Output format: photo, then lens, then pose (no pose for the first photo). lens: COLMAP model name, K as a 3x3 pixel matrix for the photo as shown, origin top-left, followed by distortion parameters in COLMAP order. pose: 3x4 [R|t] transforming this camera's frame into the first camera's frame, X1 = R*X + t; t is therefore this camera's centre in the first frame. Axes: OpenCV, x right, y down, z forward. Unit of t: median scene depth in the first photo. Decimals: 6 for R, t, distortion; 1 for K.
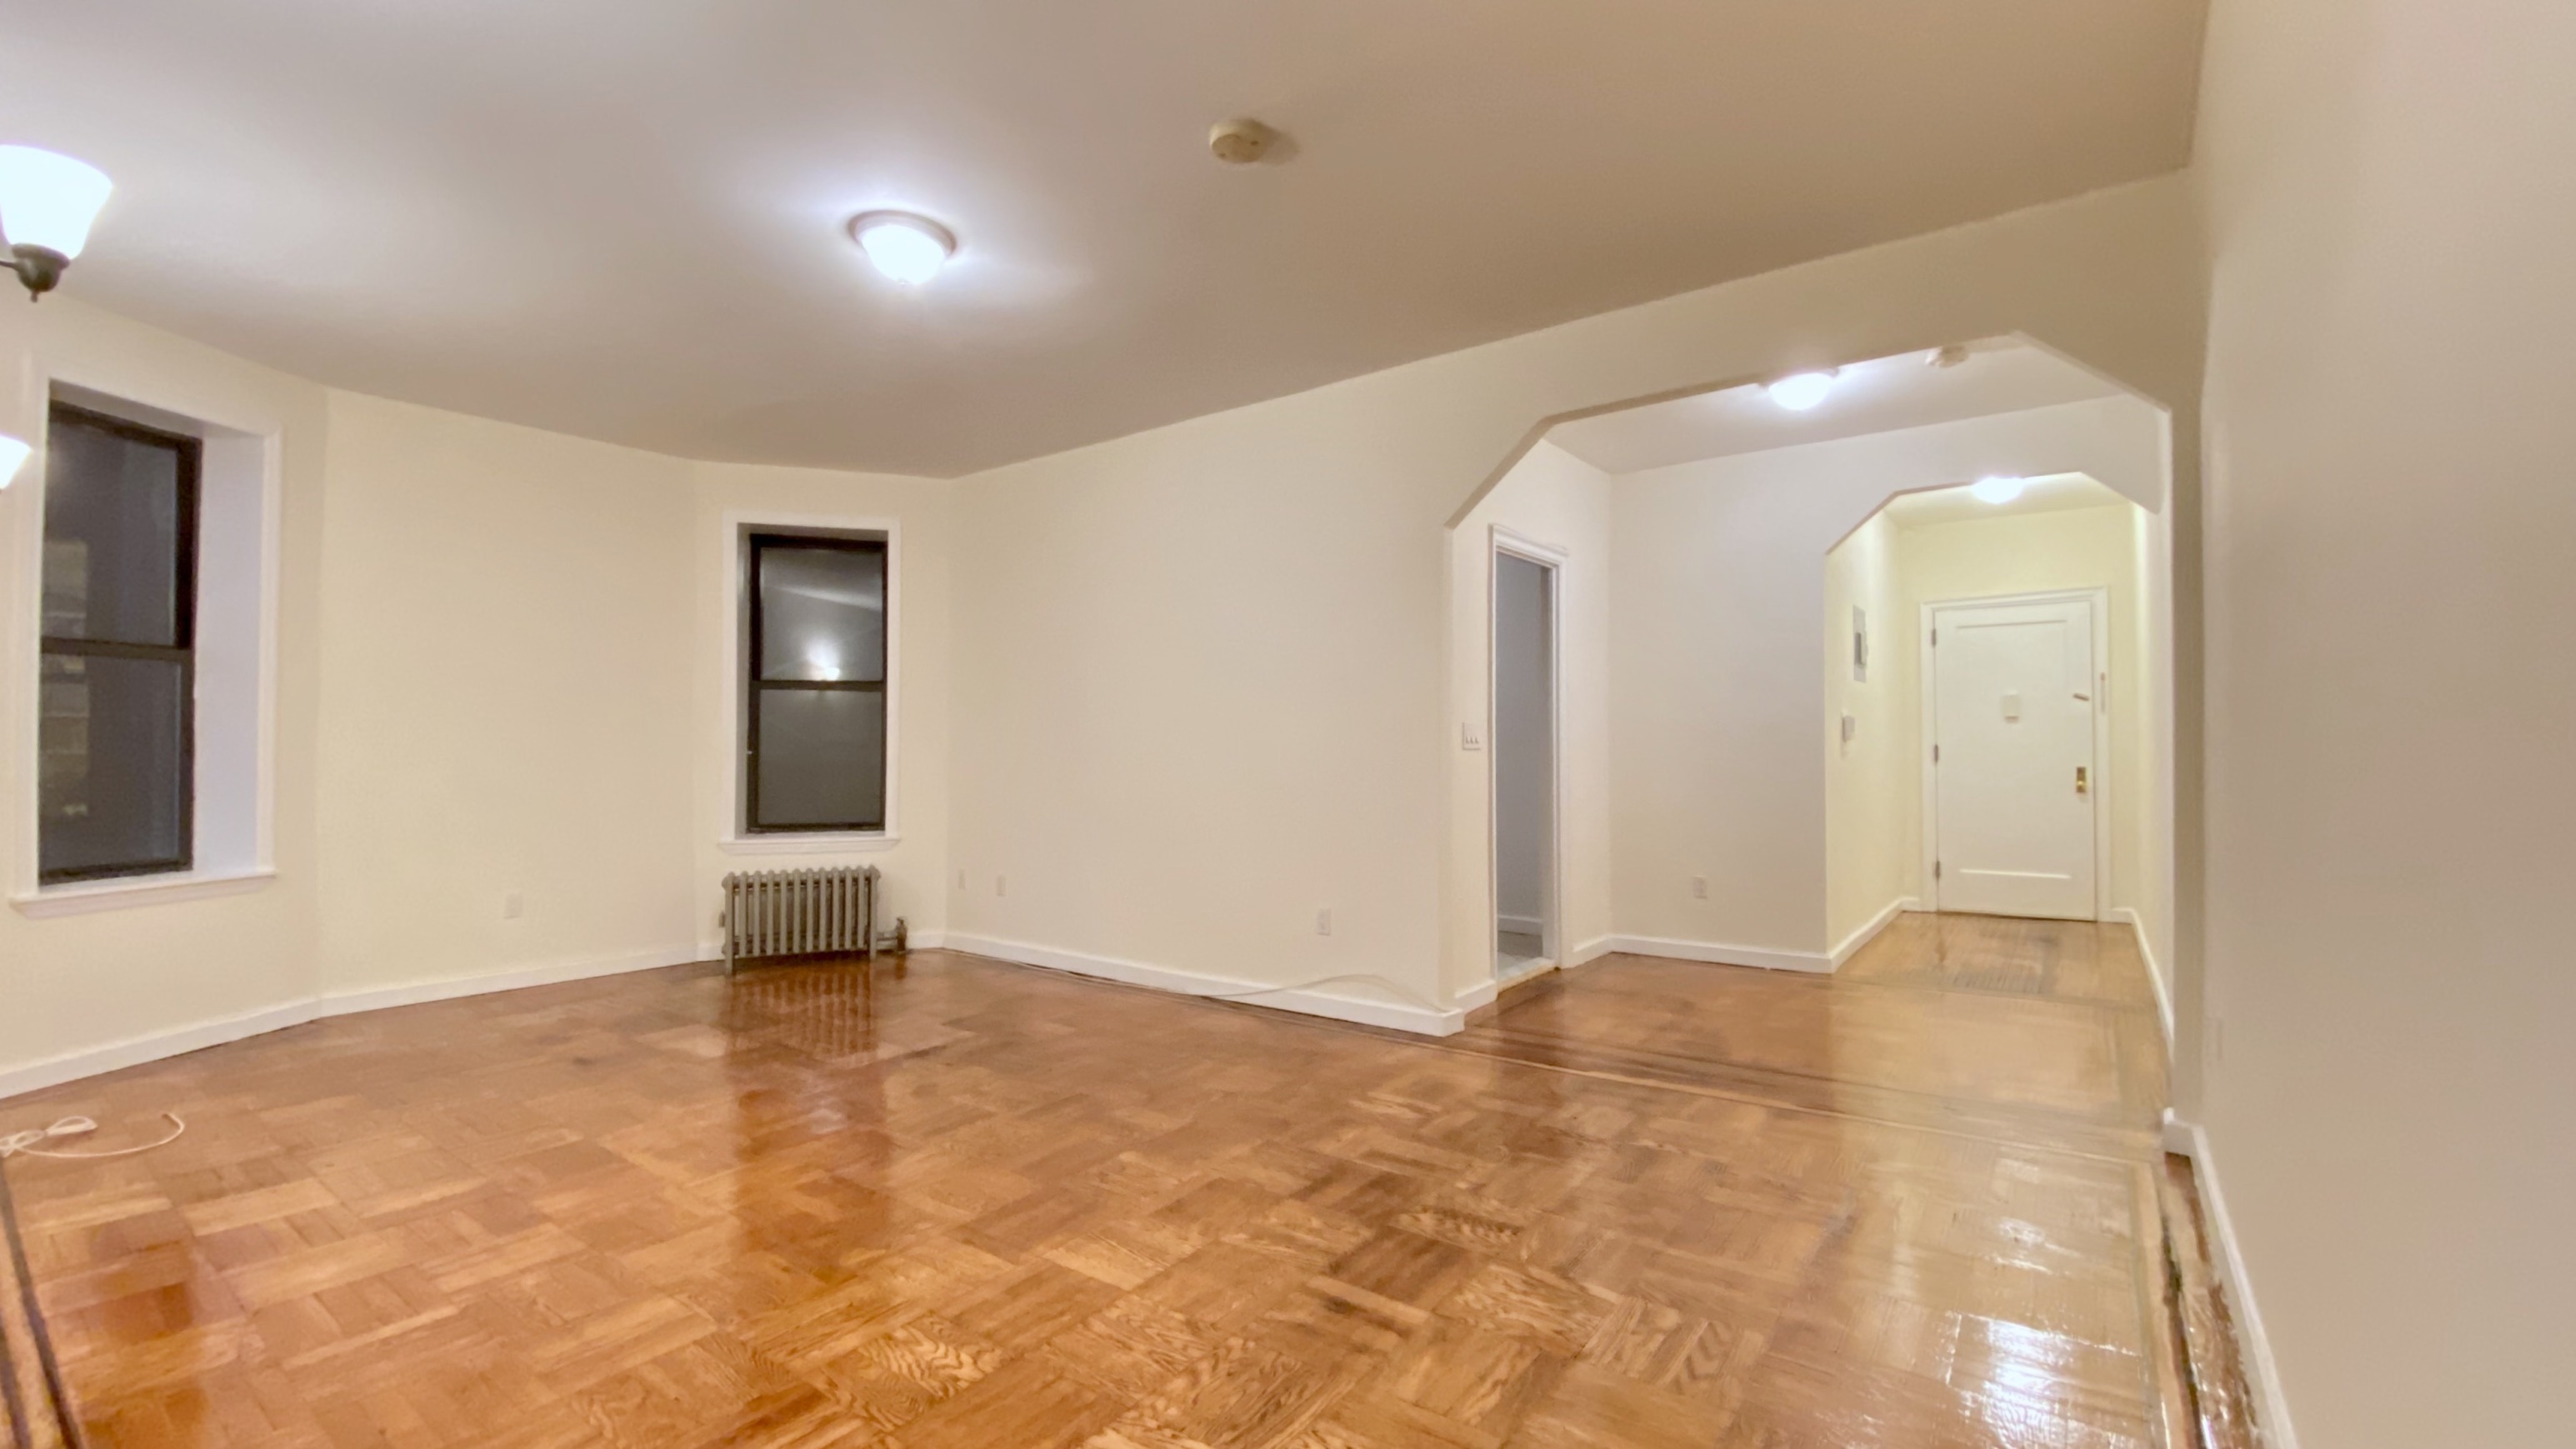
lens RADIAL K [[1054.8, 0, 1293.5], [0, 1054.8, 730.0], [0, 0, 1]] dist [0.012729, 0.000028]
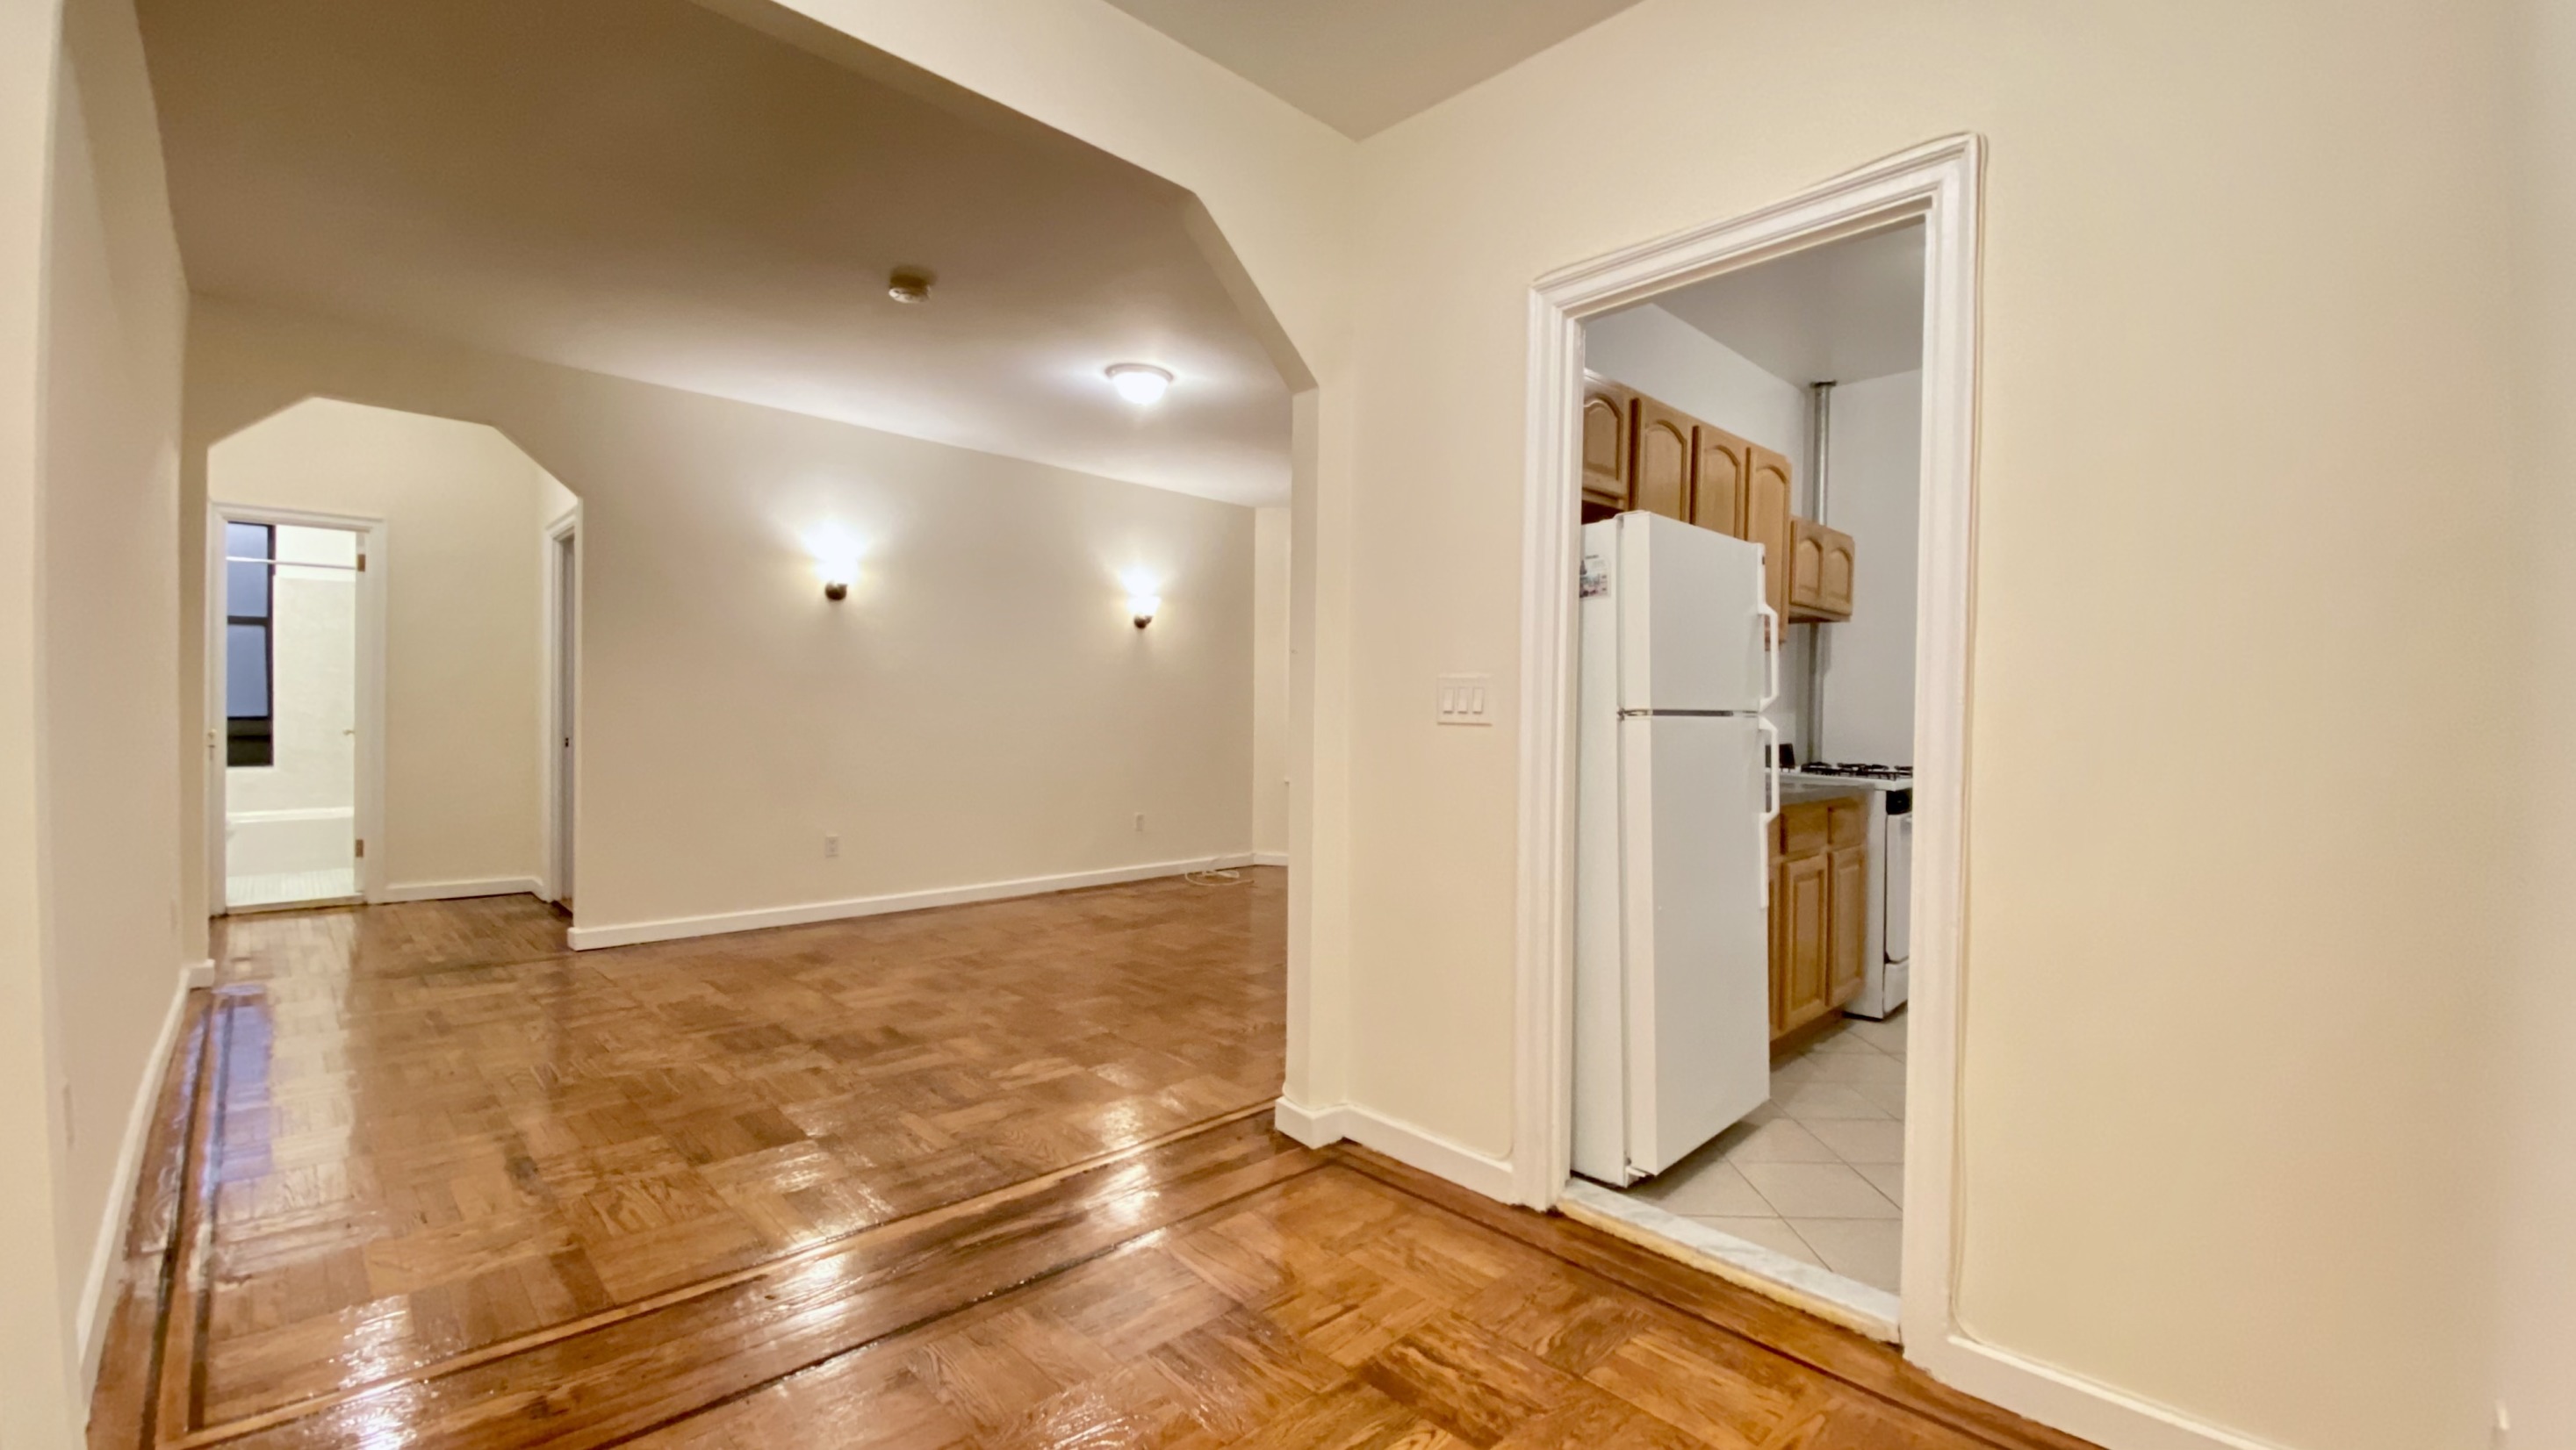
lens RADIAL K [[1054.8, 0, 1293.5], [0, 1054.8, 730.5], [0, 0, 1]] dist [0.012729, 0.000028]
pose [[-0.158894, 0.021042, -0.987071, 1.352740], [0.004529, 0.999778, 0.020584, 0.011495], [0.987285, -0.001200, -0.158954, 1.817322]]
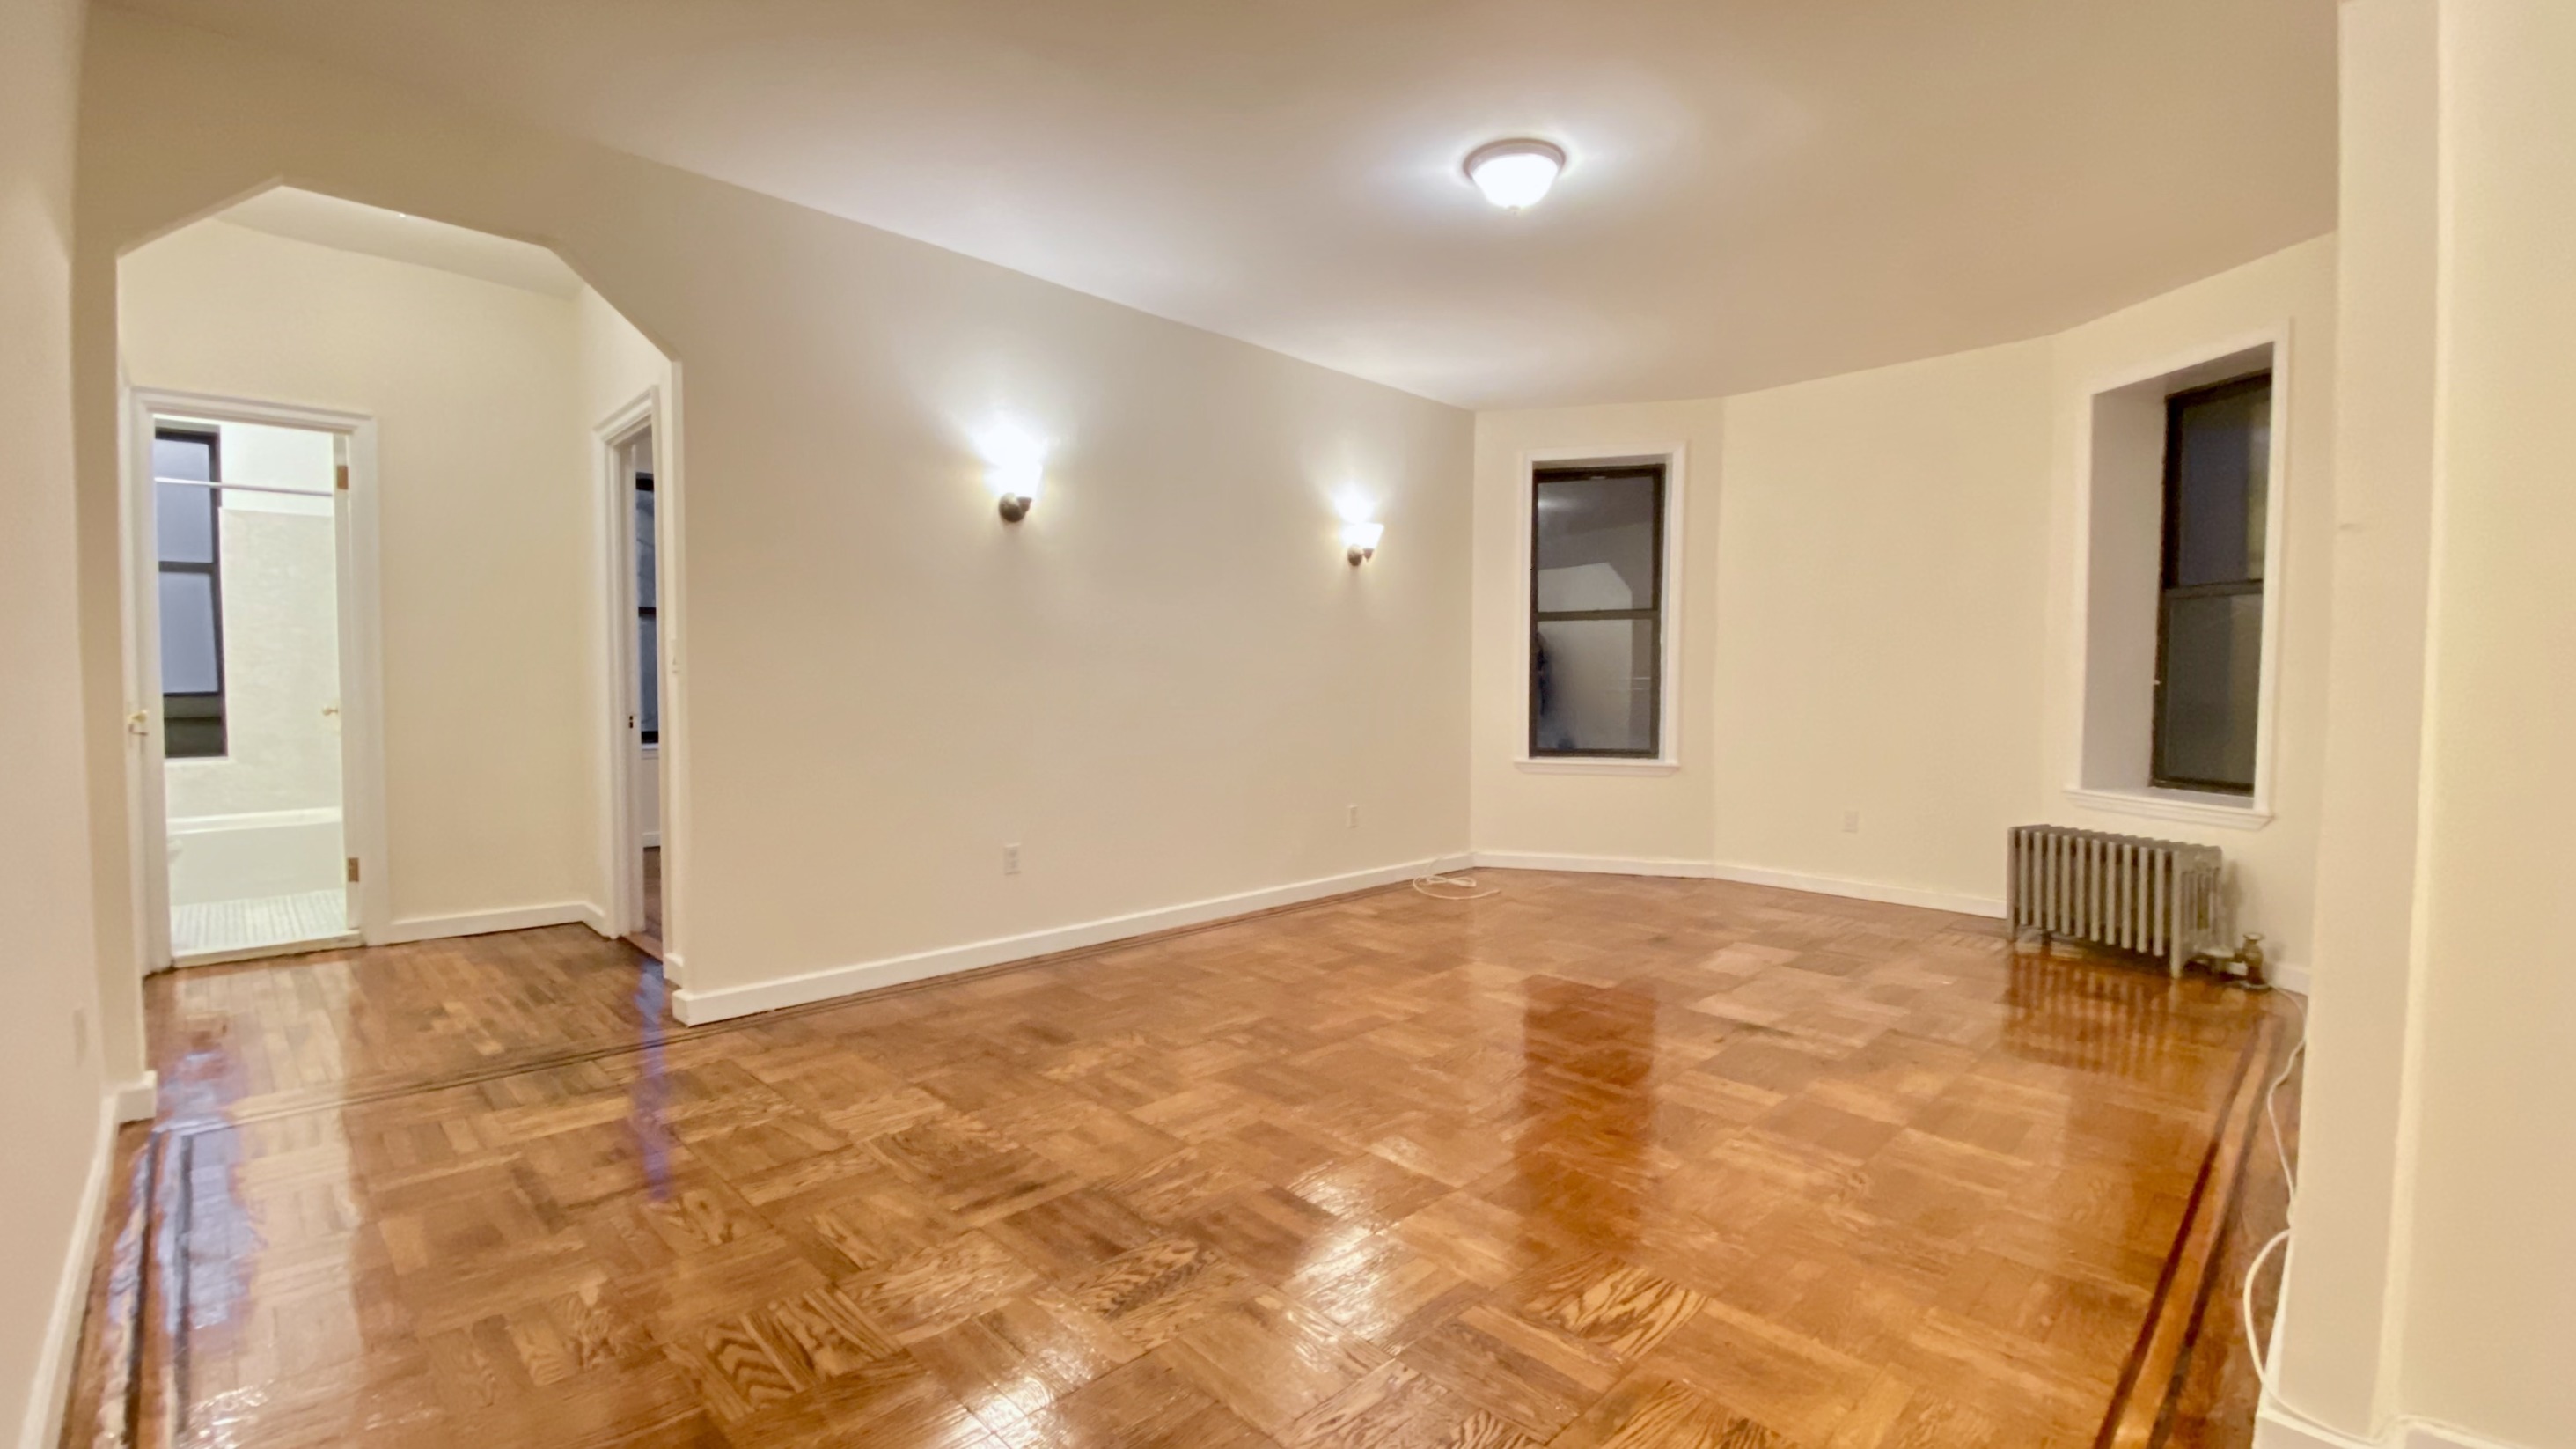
lens RADIAL K [[1082.9, 0, 1288.0], [0, 1082.9, 724.5], [0, 0, 1]] dist [0.030829, -0.010395]
pose [[-0.149700, 0.046256, -0.987649, 0.886529], [0.015762, 0.998890, 0.044393, 0.021076], [0.988606, -0.008922, -0.150263, 1.174468]]
